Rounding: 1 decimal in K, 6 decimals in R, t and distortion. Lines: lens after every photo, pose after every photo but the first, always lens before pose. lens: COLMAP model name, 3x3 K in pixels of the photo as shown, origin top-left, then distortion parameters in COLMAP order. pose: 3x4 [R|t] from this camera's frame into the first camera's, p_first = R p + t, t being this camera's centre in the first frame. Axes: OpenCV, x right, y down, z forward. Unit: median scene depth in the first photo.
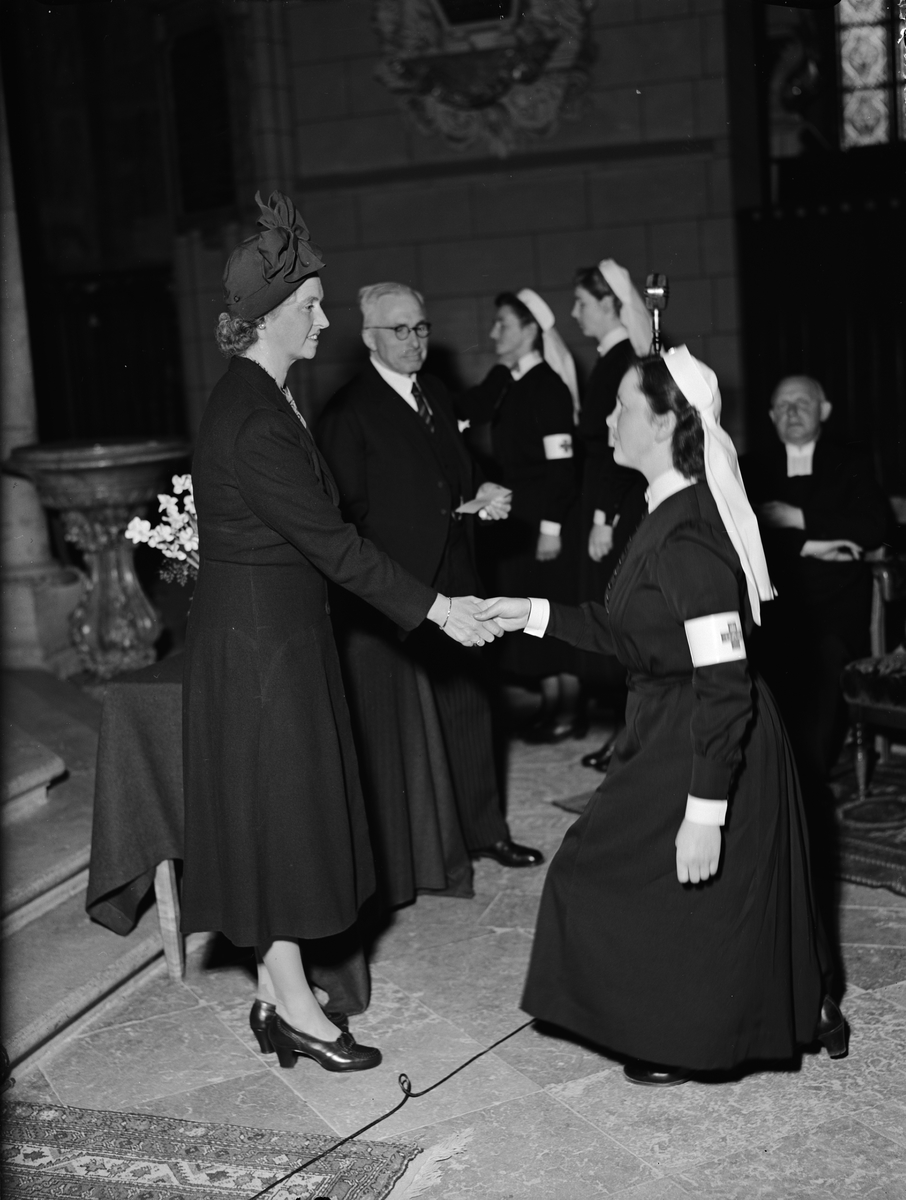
lens RADIAL K [[1555.3, 0, 453.0], [0, 1555.3, 600.0], [0, 0, 1]] dist [0.006122, -0.048422]
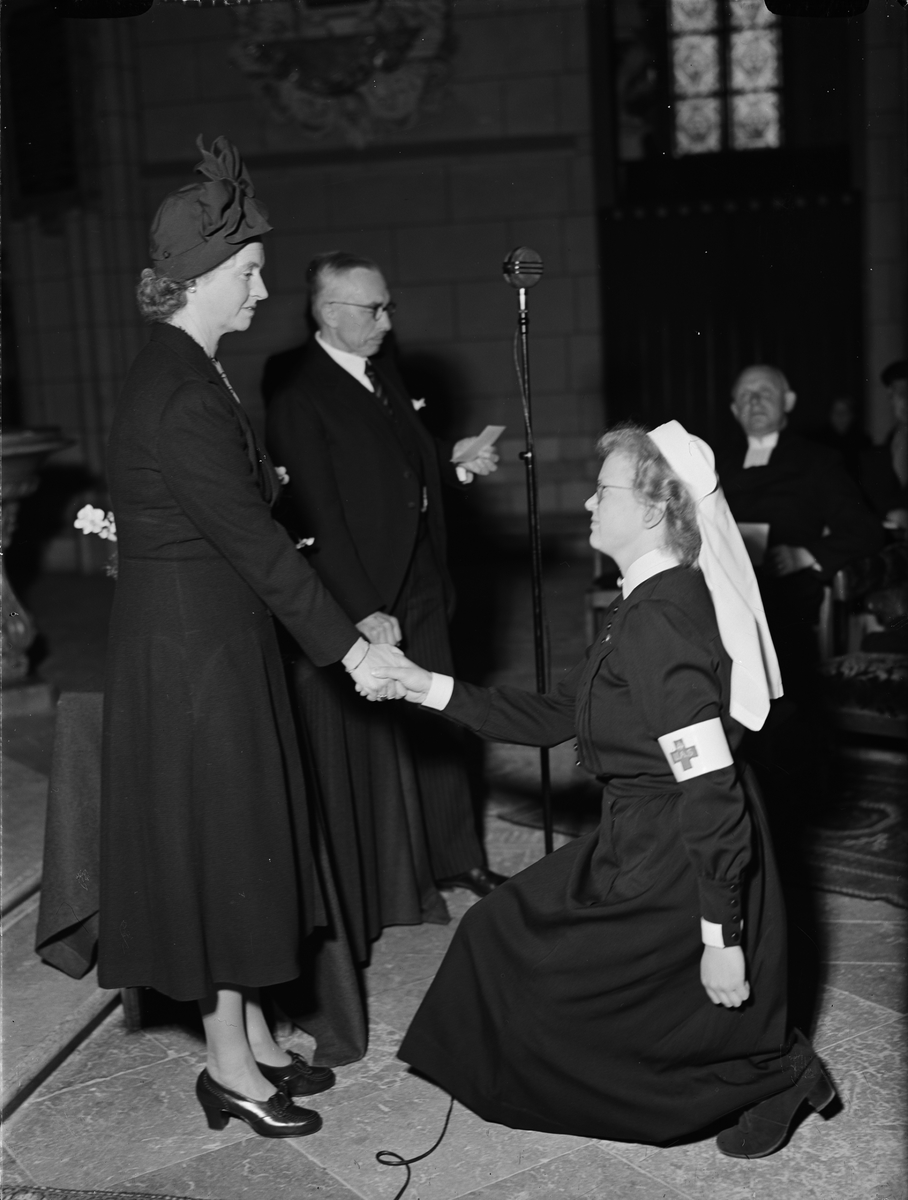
lens RADIAL K [[1555.3, 0, 454.0], [0, 1555.3, 600.0], [0, 0, 1]] dist [0.006122, -0.048422]
pose [[0.992191, -0.003947, 0.124666, -0.091298], [0.004393, 0.999985, -0.003297, 0.003892], [-0.124651, 0.003819, 0.992193, 0.084376]]
